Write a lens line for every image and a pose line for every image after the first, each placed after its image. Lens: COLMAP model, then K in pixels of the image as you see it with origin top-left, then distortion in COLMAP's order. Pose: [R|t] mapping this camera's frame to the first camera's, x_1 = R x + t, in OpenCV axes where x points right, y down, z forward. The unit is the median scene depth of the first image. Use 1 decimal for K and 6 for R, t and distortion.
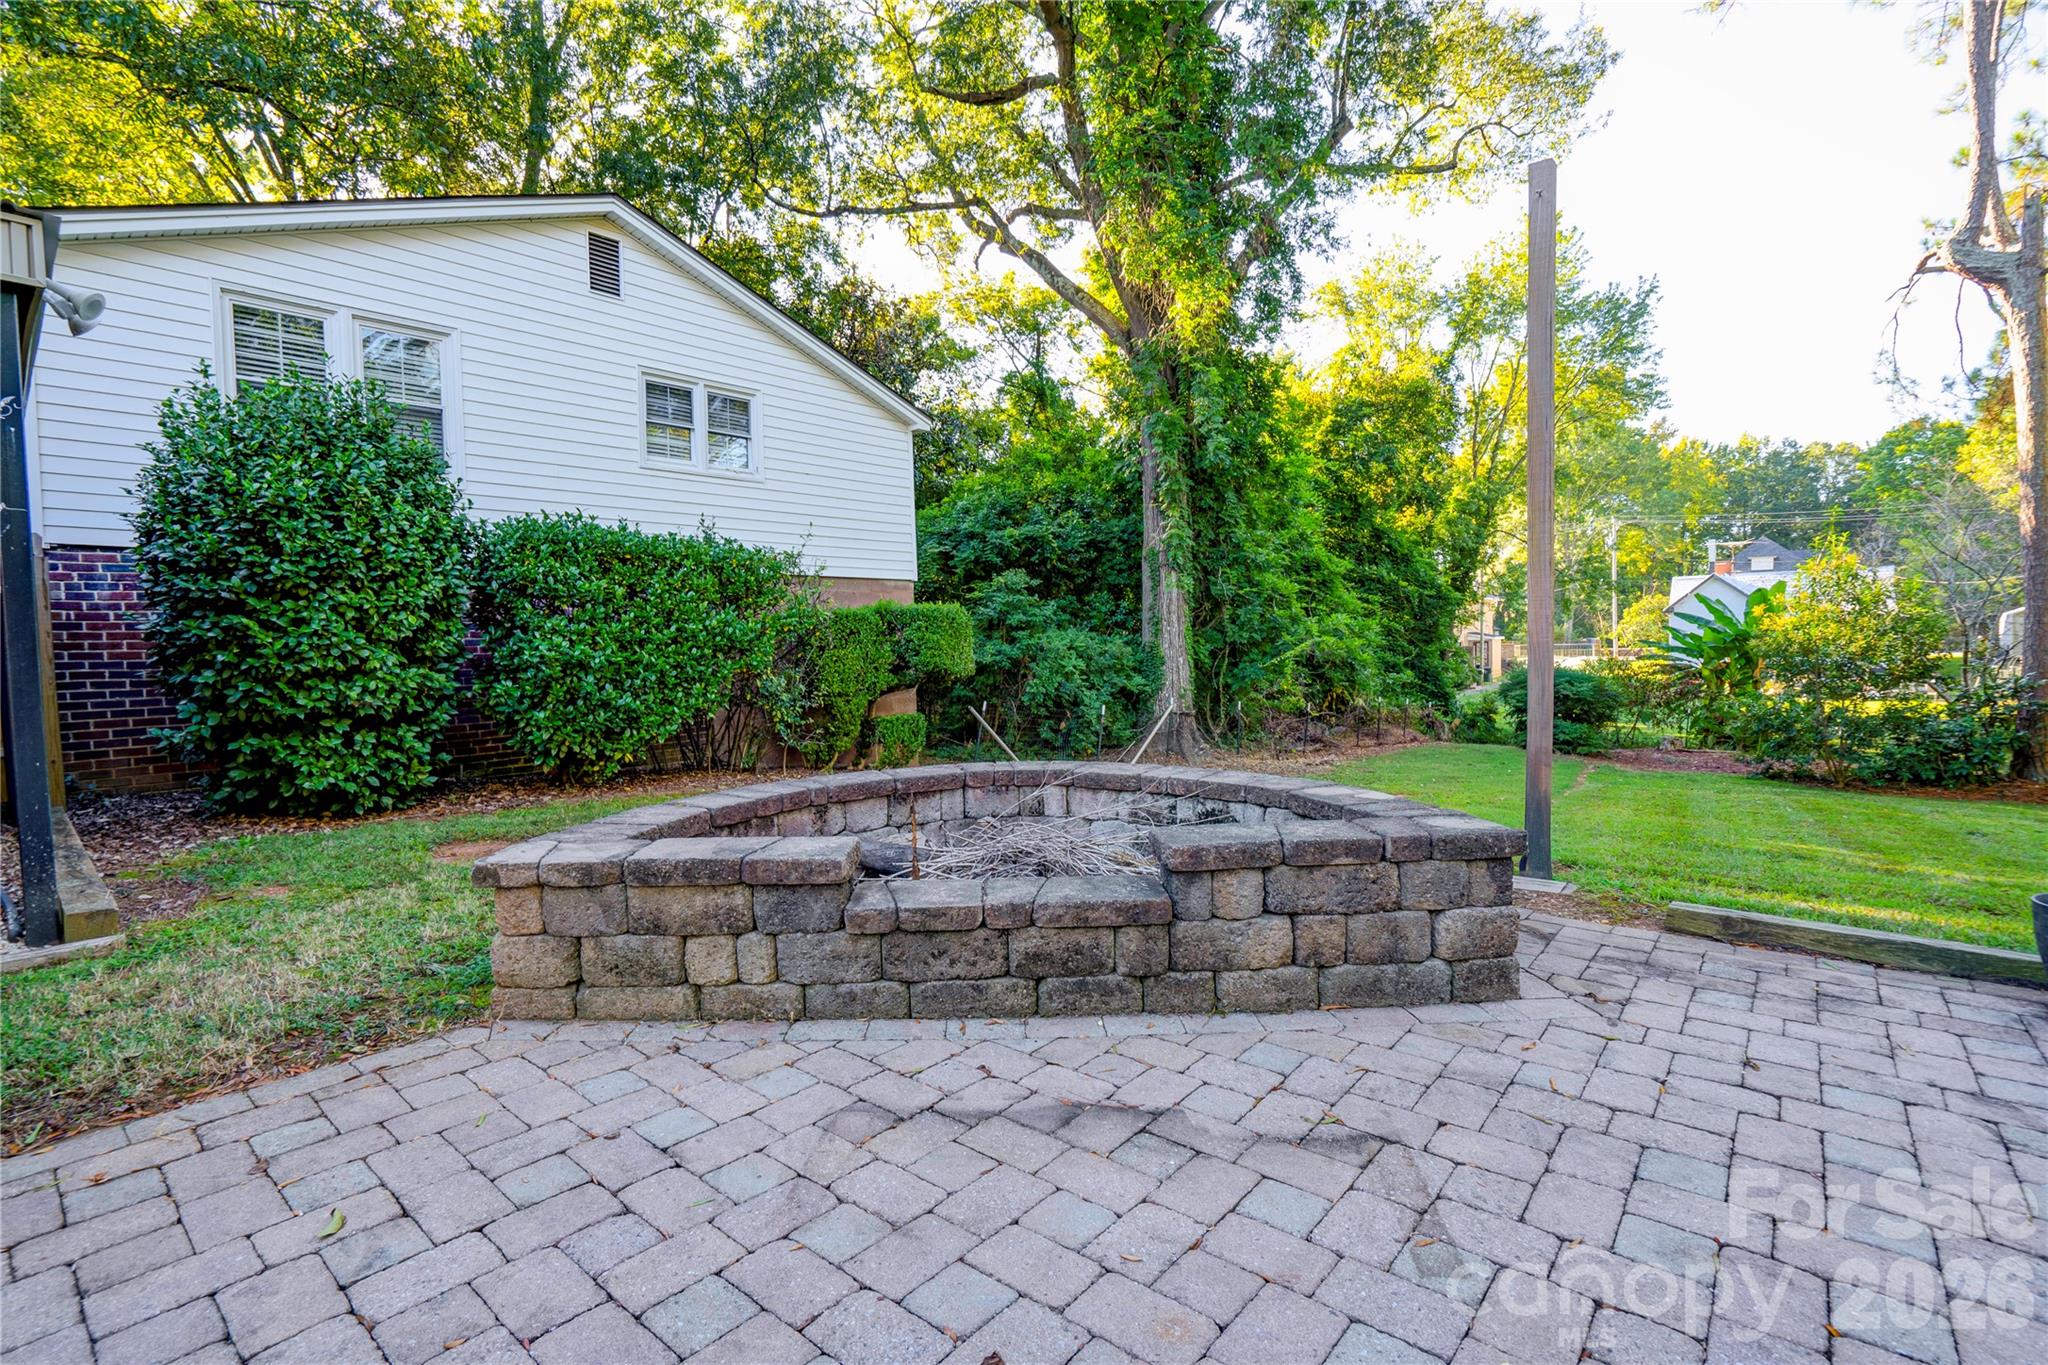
lens RADIAL K [[936.7, 0, 997.4], [0, 936.7, 677.9], [0, 0, 1]] dist [-0.005843, 0.013103]
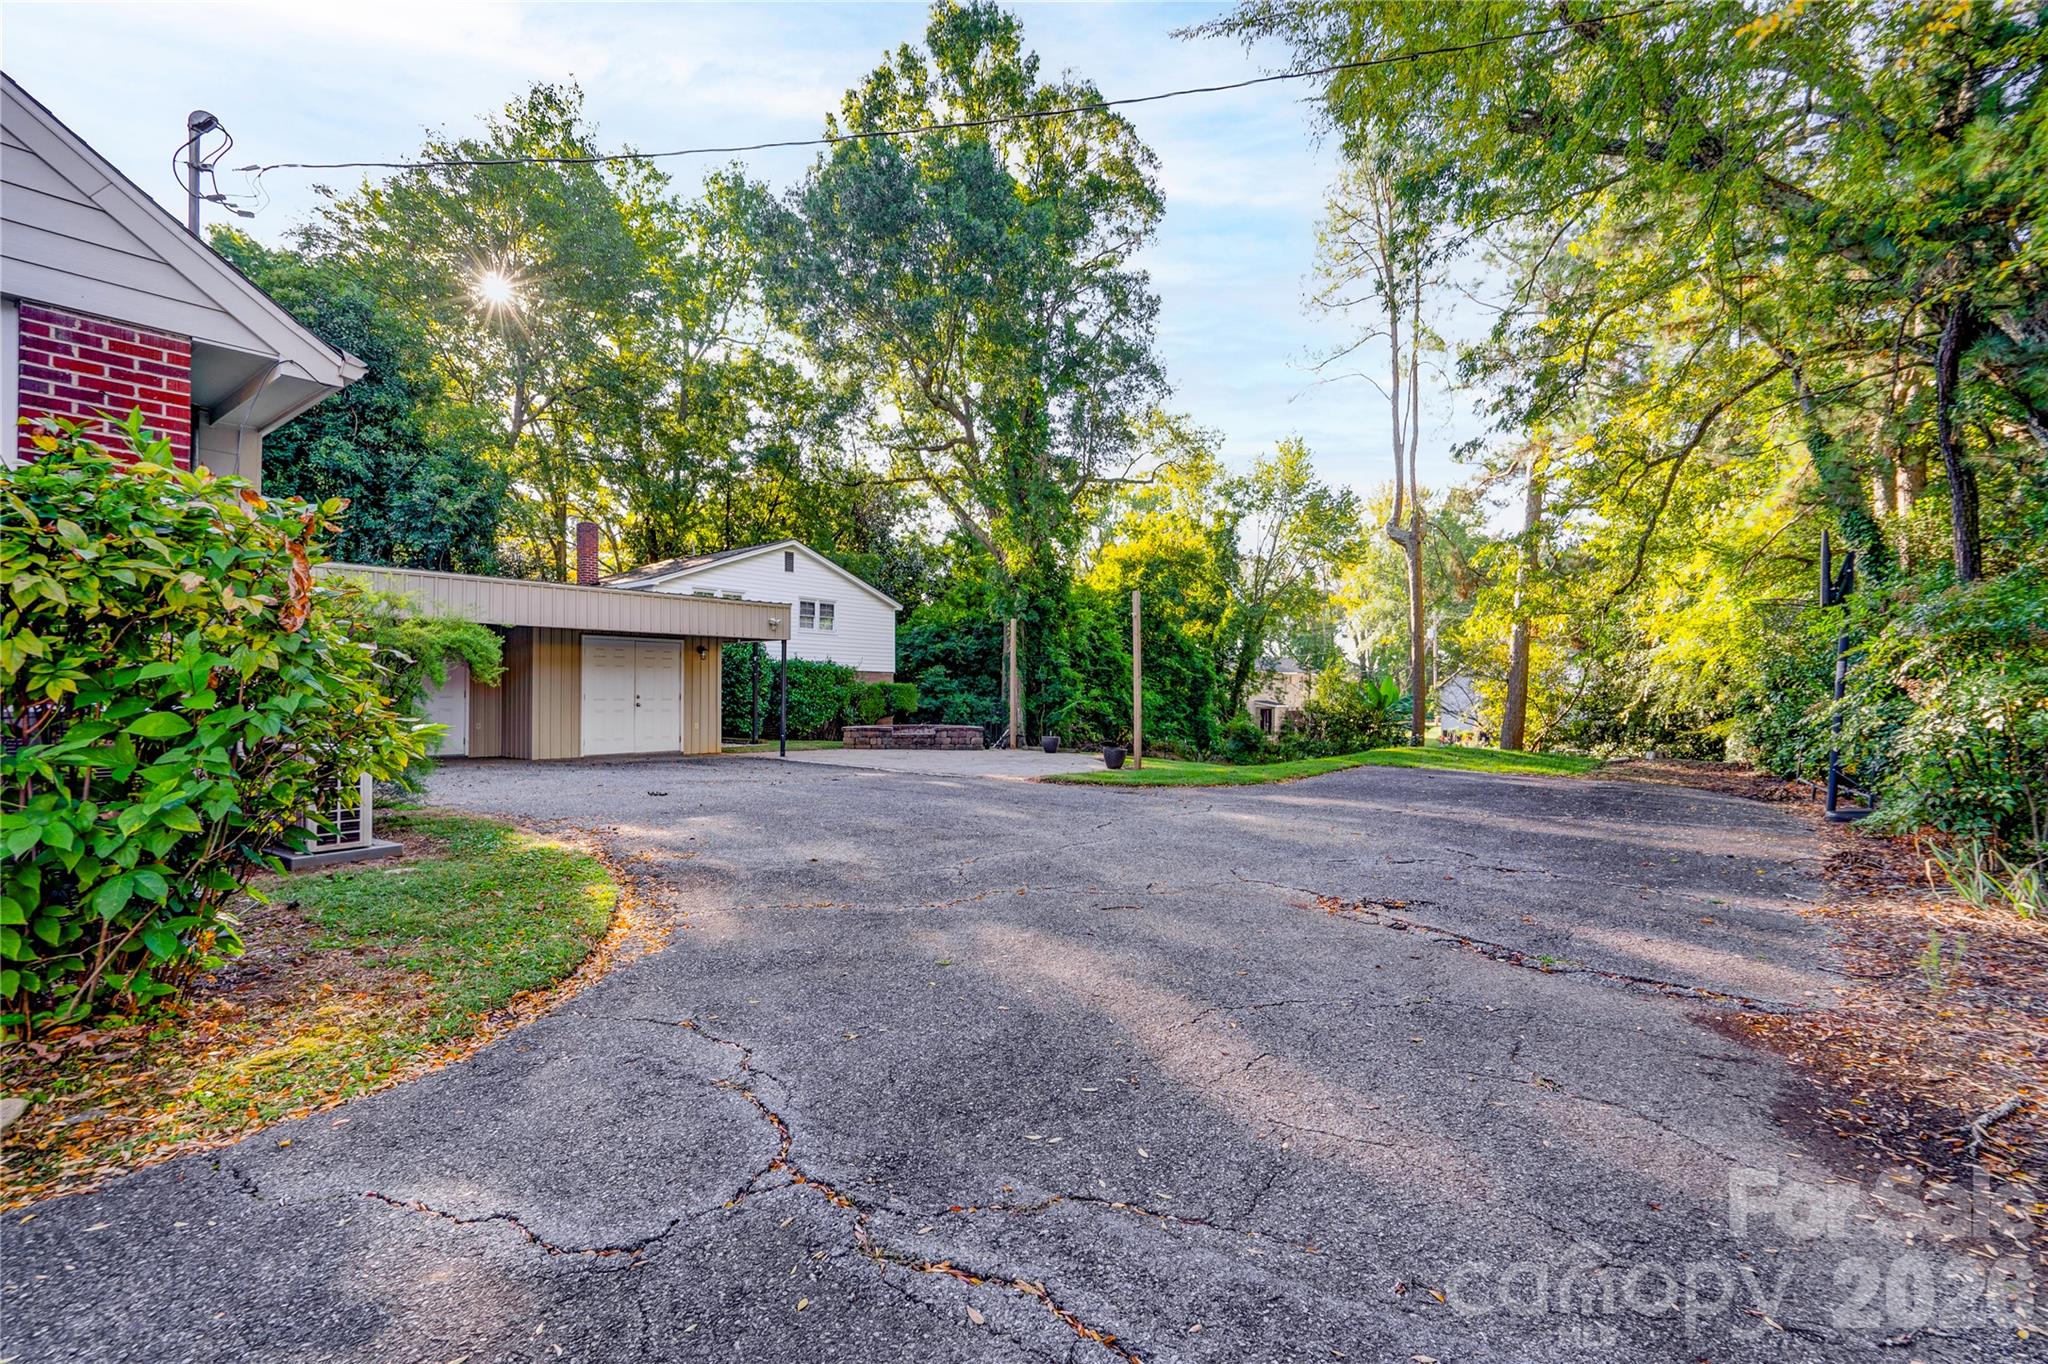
lens RADIAL K [[936.7, 0, 997.4], [0, 936.7, 677.4], [0, 0, 1]] dist [-0.005843, 0.013103]
pose [[0.998727, 0.029440, 0.040954, 0.061200], [-0.026990, 0.997885, -0.059134, 0.034183], [-0.042609, 0.057954, 0.997410, -1.092024]]
